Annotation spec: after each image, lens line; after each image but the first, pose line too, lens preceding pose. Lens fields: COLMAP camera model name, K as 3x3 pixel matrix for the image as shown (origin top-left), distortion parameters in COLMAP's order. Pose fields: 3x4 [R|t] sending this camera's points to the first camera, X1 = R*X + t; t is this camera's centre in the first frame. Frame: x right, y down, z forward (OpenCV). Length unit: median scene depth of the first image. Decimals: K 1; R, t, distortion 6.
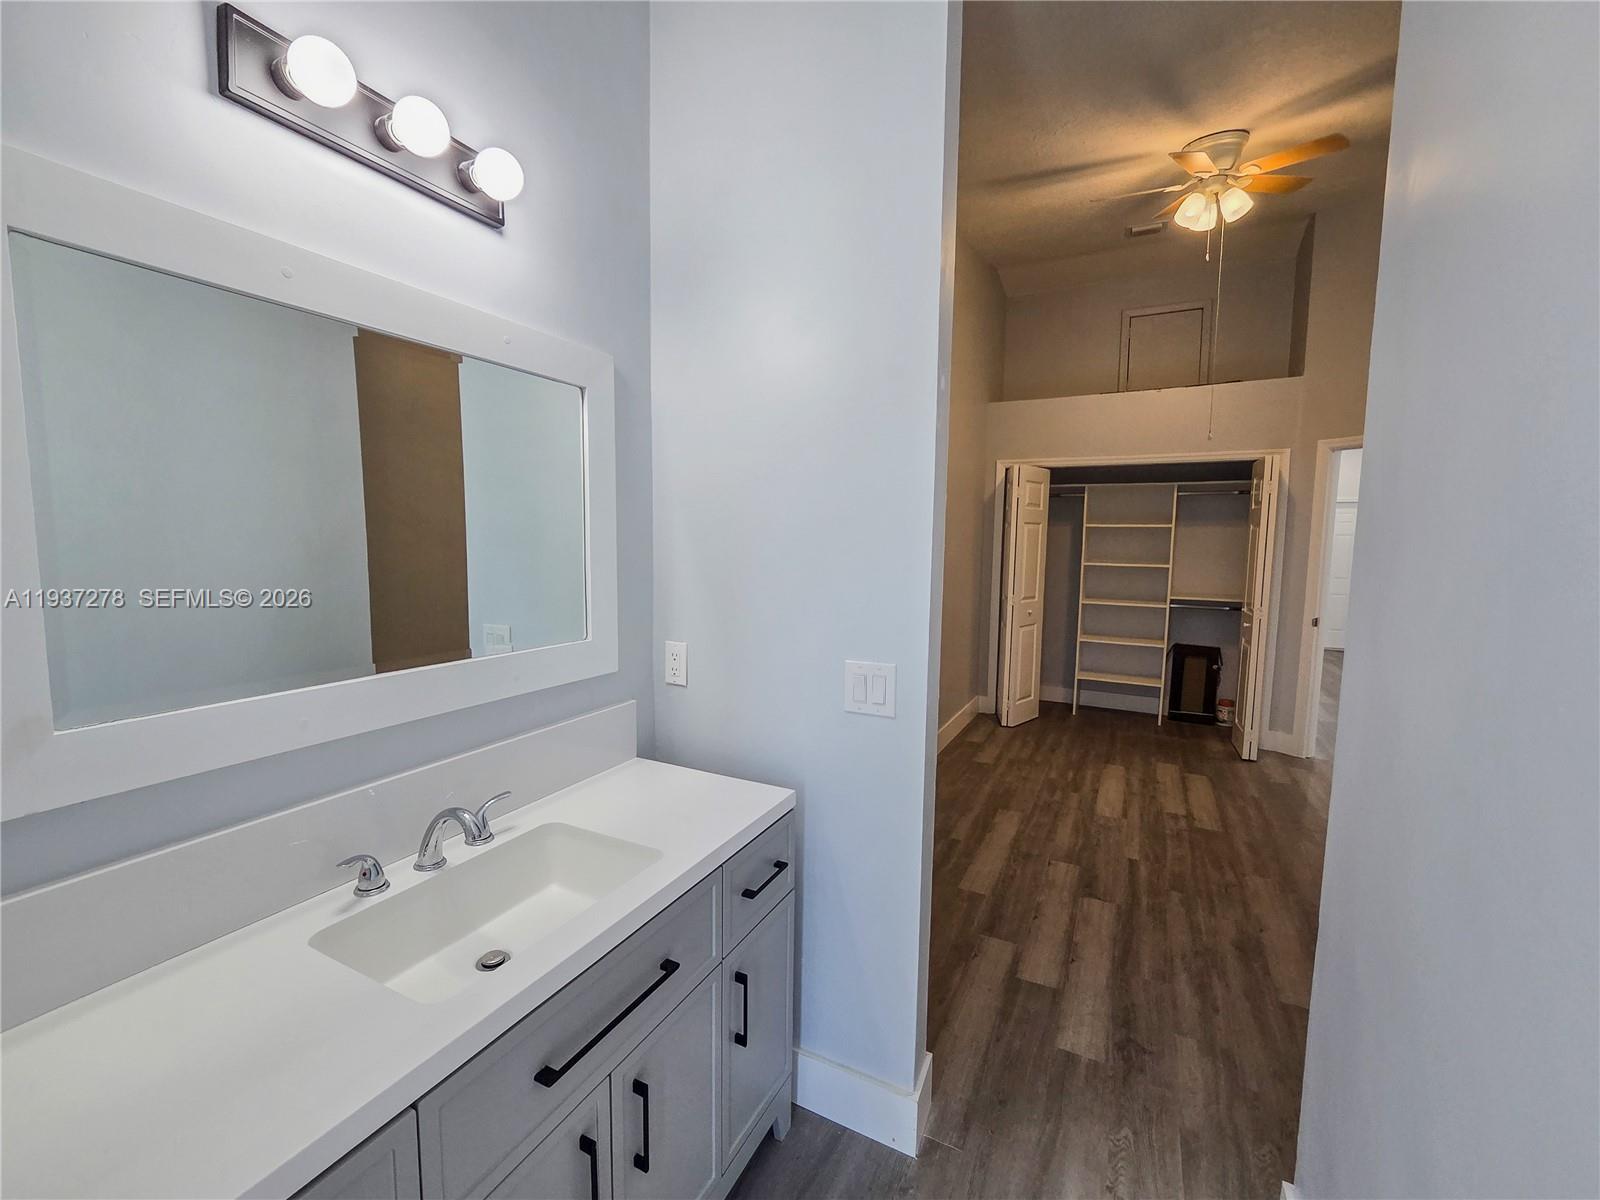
lens RADIAL K [[661.4, 0, 811.1], [0, 661.4, 600.8], [0, 0, 1]] dist [-0.006808, 0.001834]
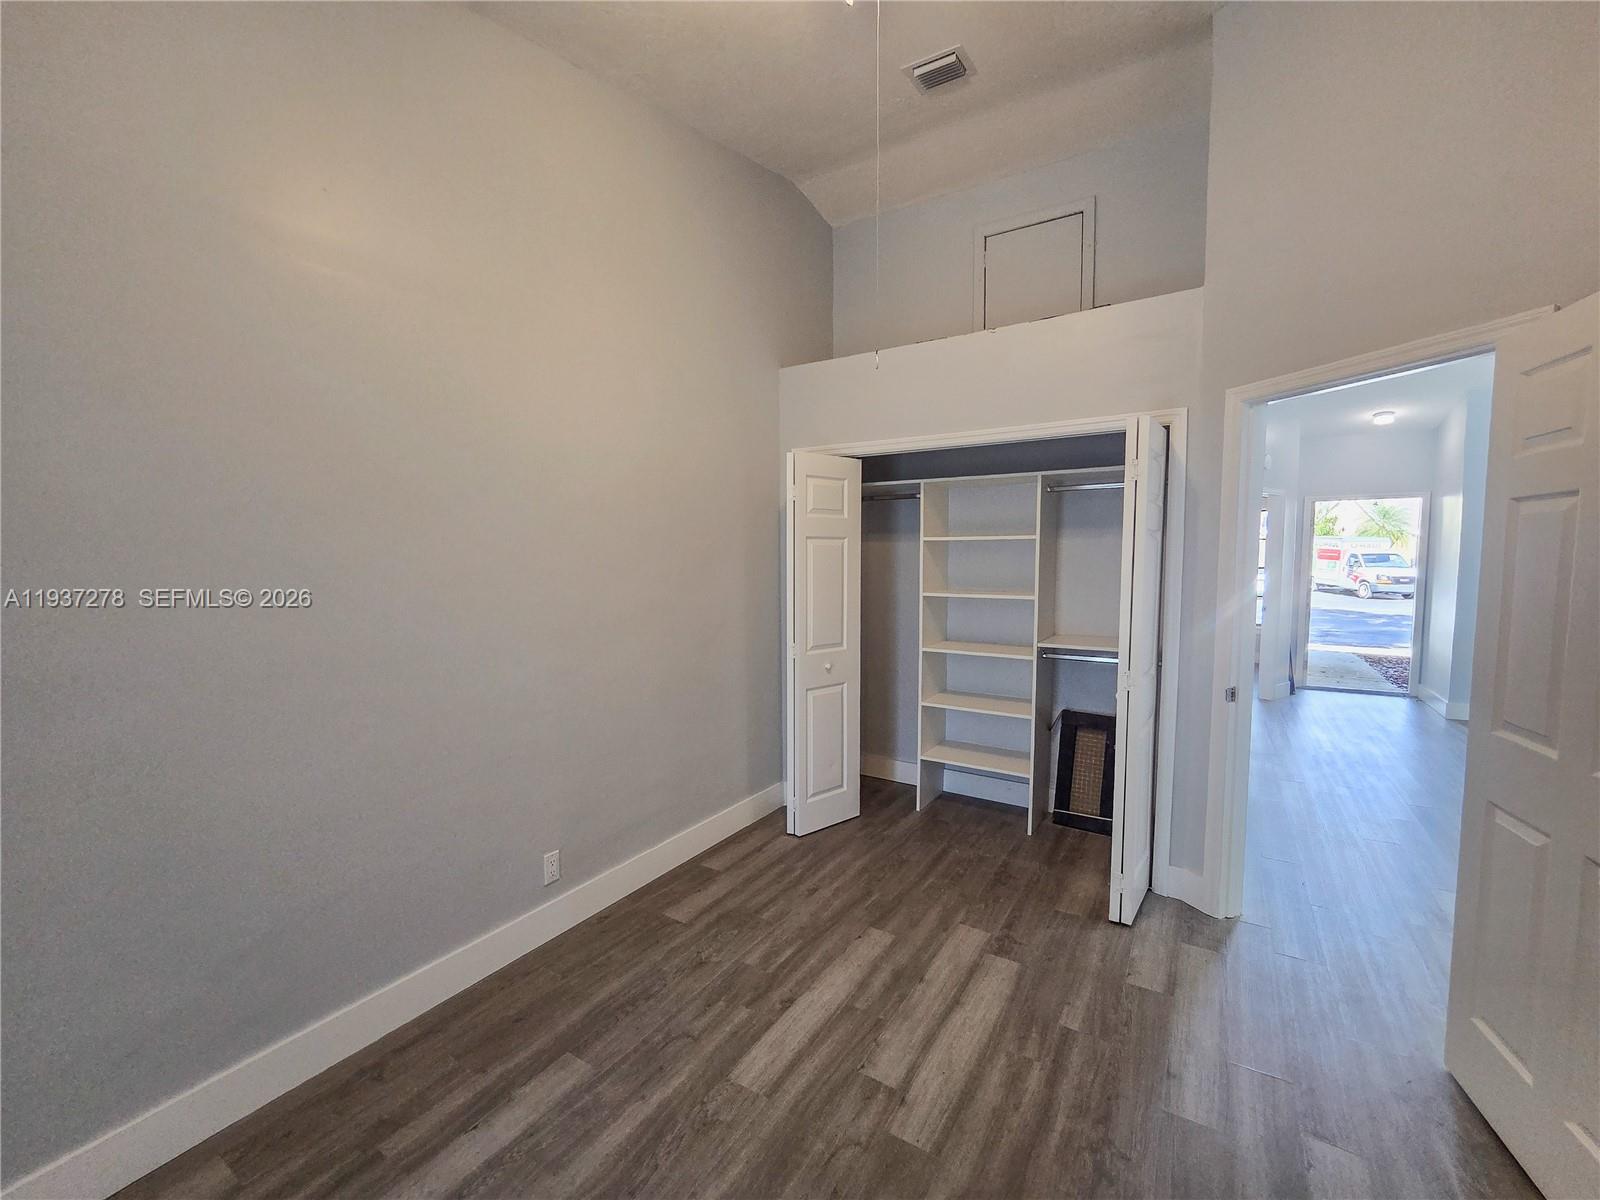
lens RADIAL K [[661.4, 0, 807.4], [0, 661.4, 609.6], [0, 0, 1]] dist [-0.006808, 0.001834]
pose [[0.995817, -0.013657, -0.090343, 0.444819], [0.012672, 0.999854, -0.011465, -0.042410], [0.090486, 0.010272, 0.995845, 0.375221]]
